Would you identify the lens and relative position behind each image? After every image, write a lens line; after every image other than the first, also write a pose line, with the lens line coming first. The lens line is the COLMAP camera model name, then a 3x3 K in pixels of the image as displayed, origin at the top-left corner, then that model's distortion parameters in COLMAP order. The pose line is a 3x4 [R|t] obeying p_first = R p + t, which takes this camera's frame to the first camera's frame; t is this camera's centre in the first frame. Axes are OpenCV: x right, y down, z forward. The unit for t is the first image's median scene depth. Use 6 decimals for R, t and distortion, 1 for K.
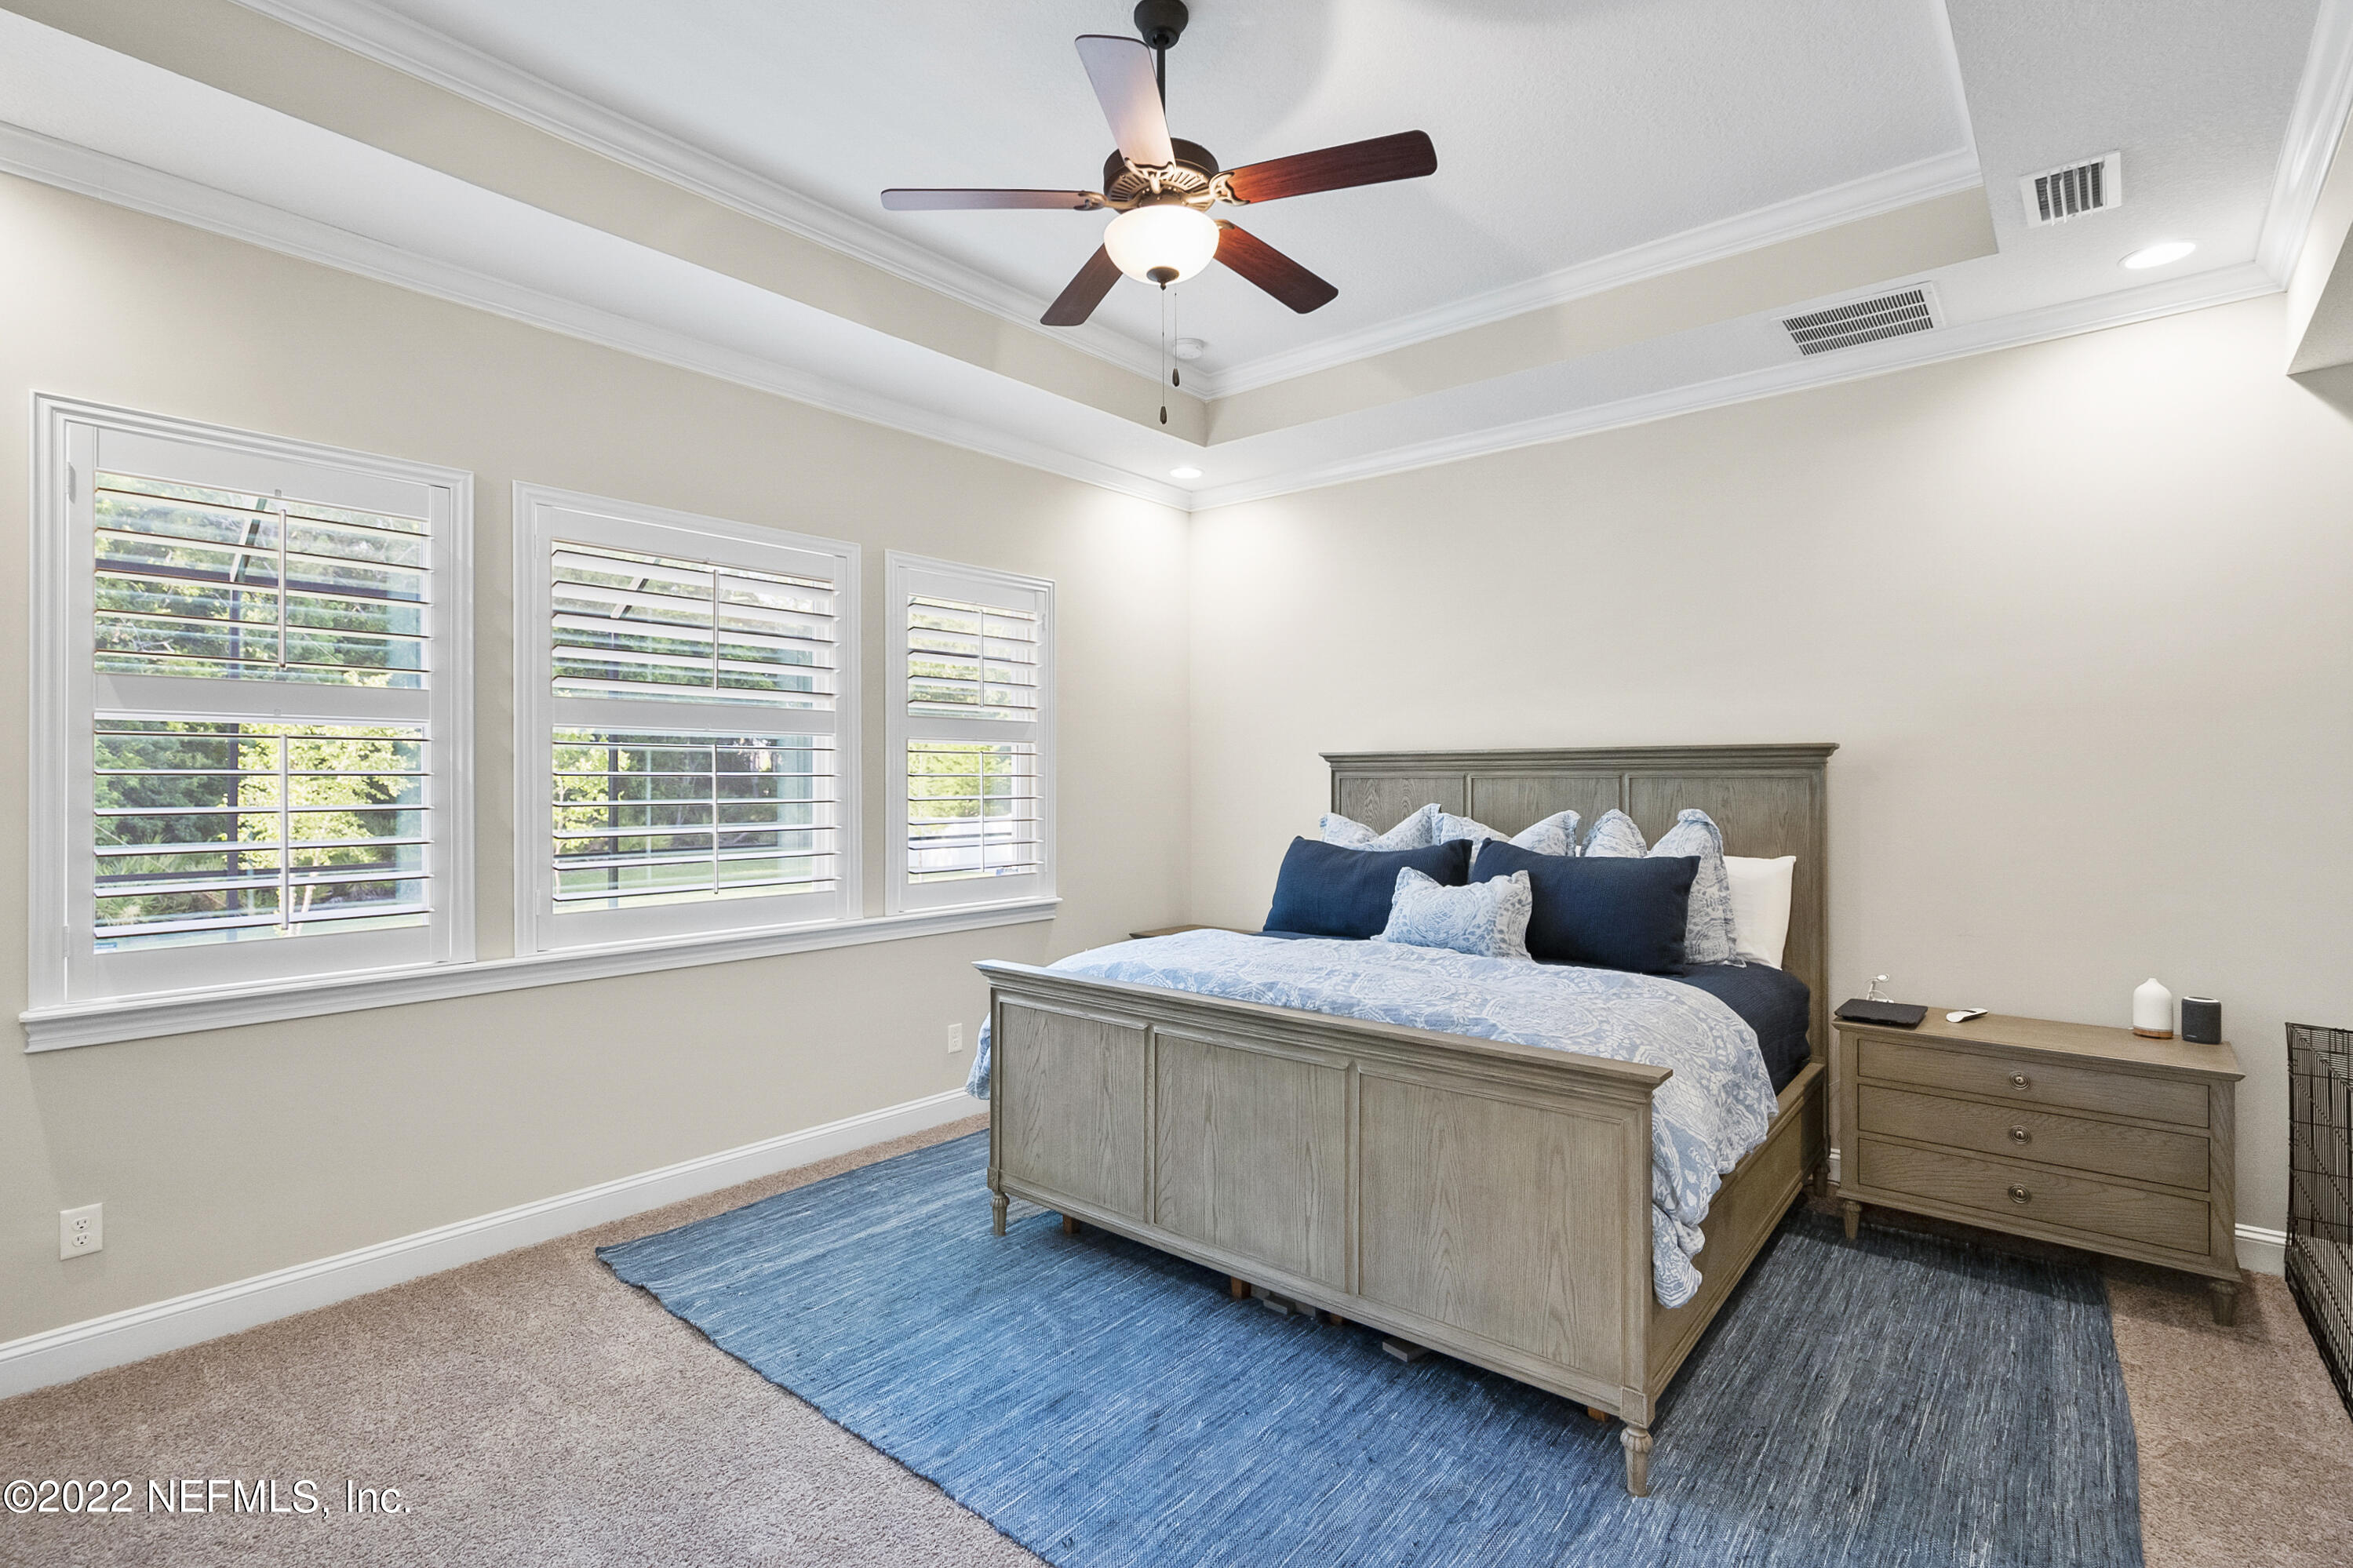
lens RADIAL K [[1095.5, 0, 1173.1], [0, 1095.5, 788.7], [0, 0, 1]] dist [-0.001514, -0.000585]
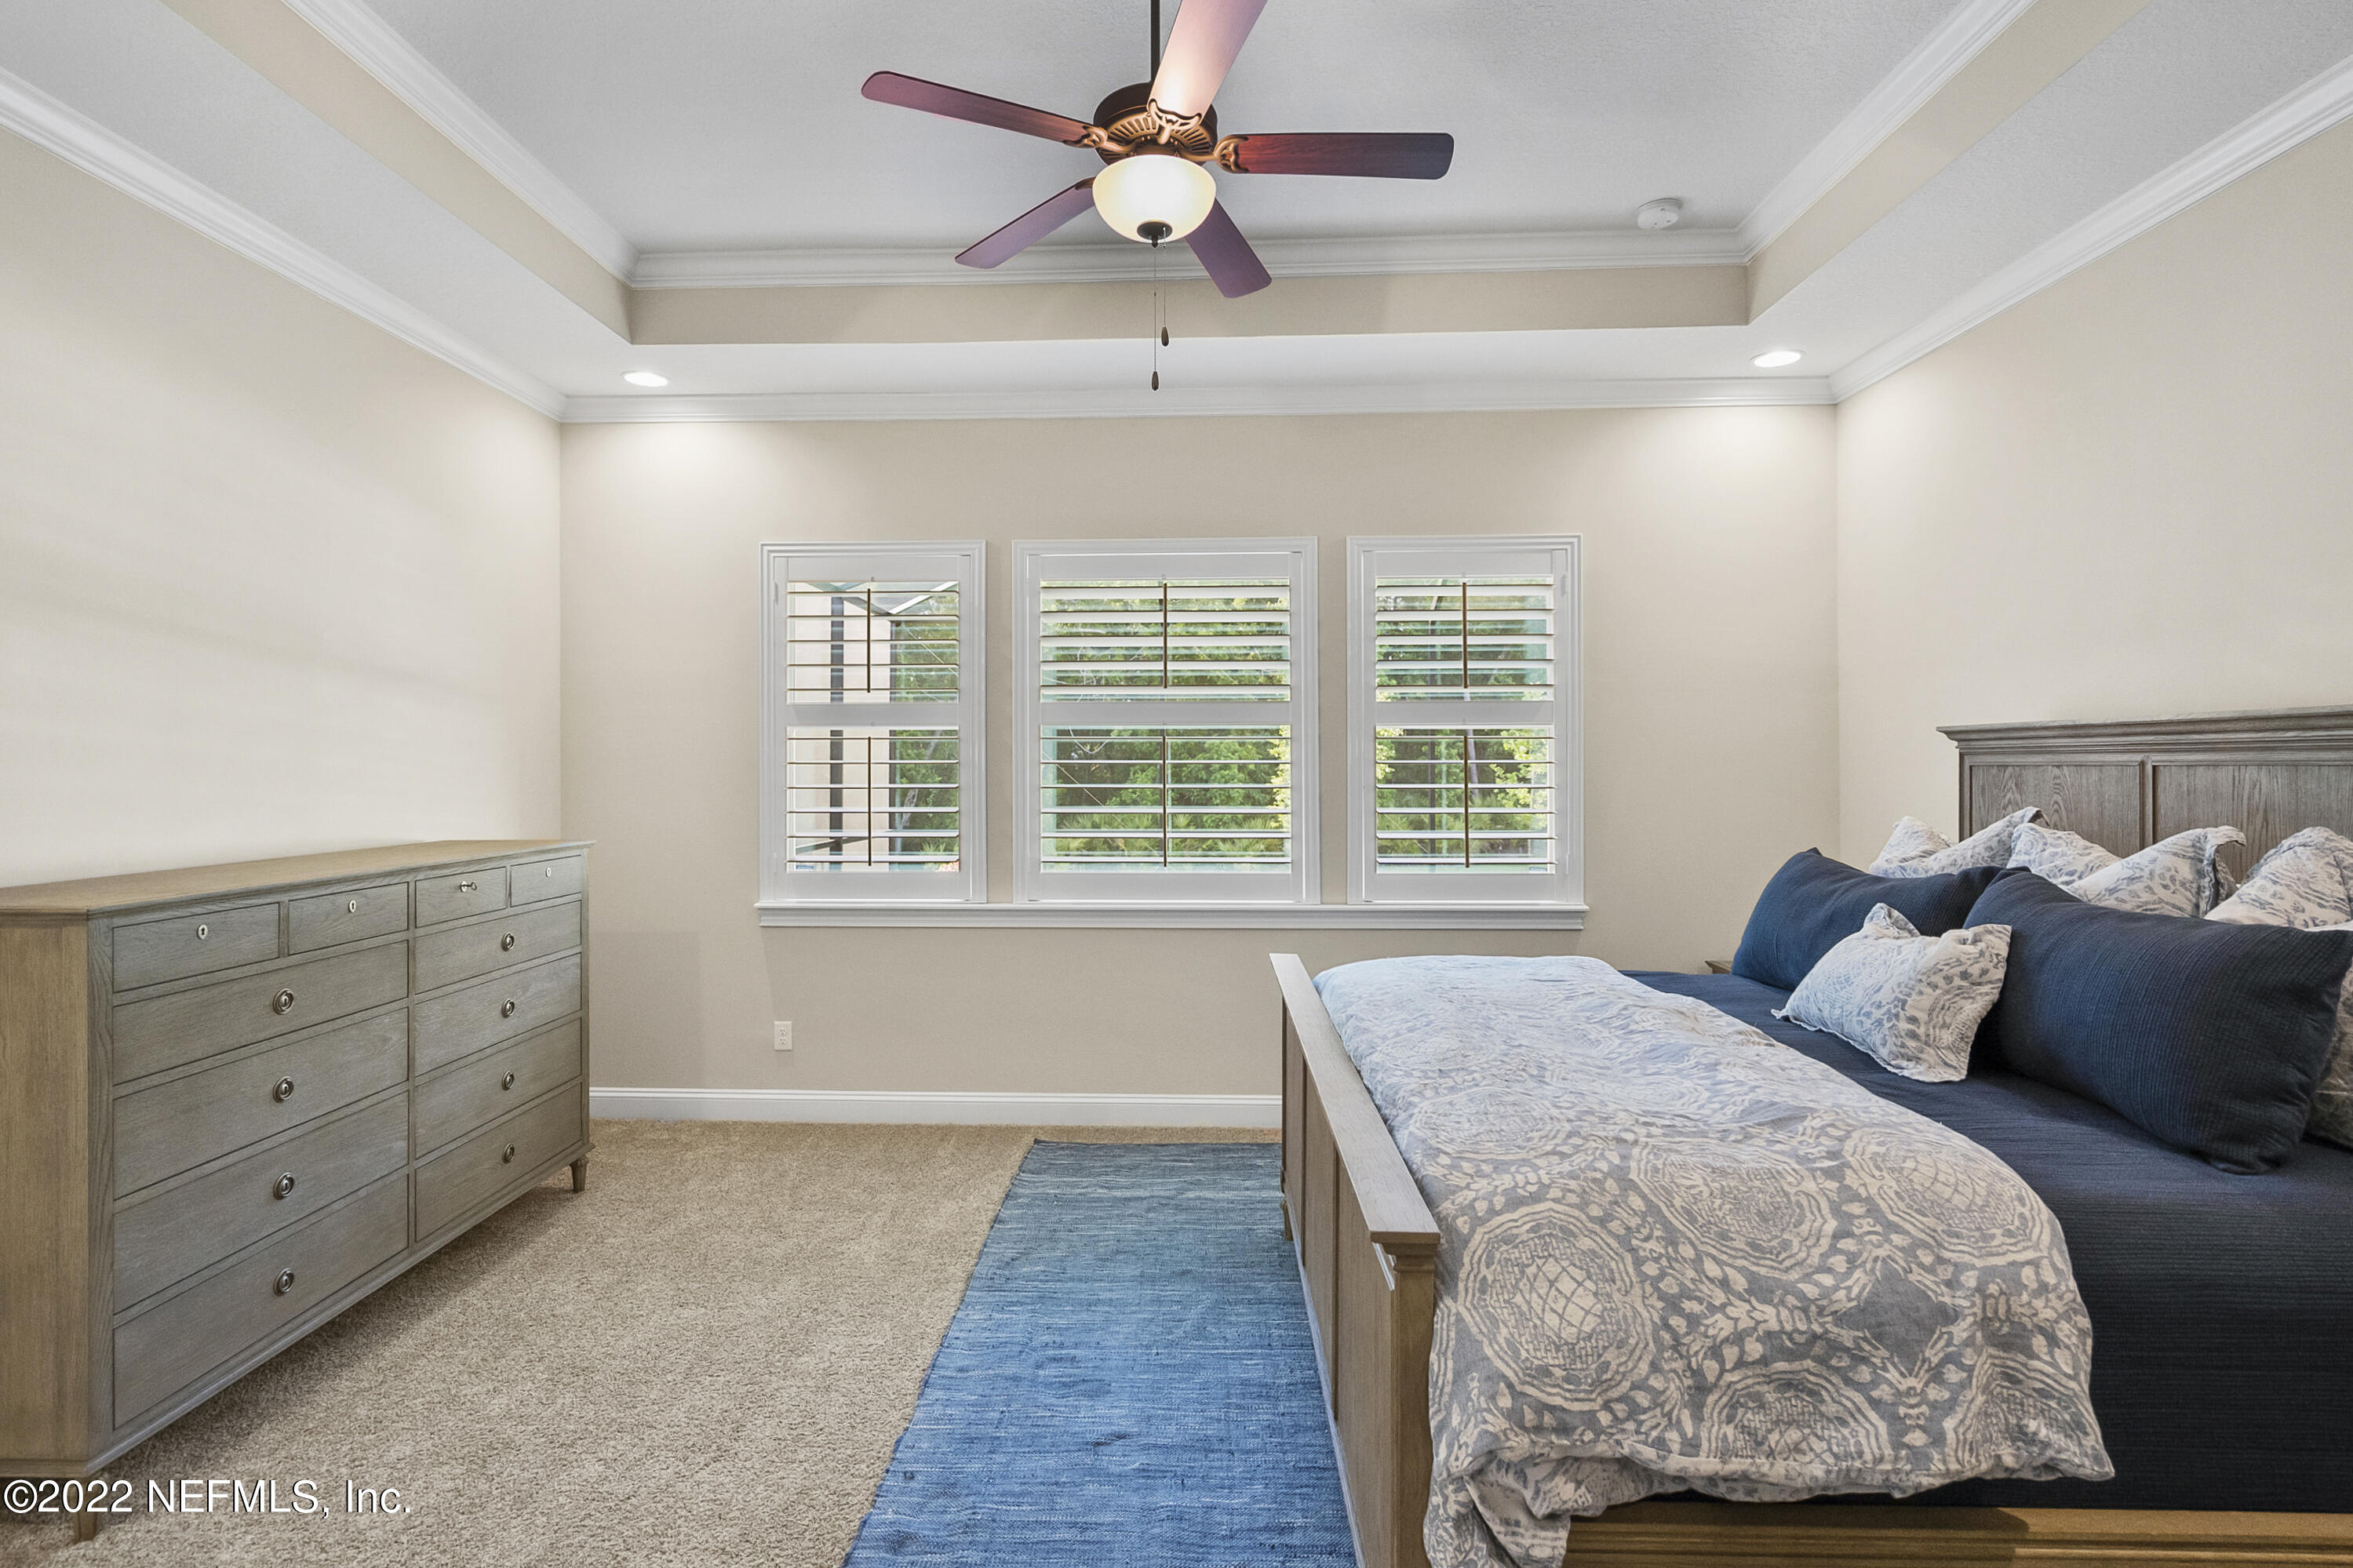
lens RADIAL K [[1119.5, 0, 1179.4], [0, 1119.5, 774.5], [0, 0, 1]] dist [-0.004007, -0.000365]
pose [[0.621329, 0.006156, -0.783526, 0.526819], [-0.004861, 0.999980, 0.004002, -0.005774], [0.783535, 0.001323, 0.621347, 0.294942]]
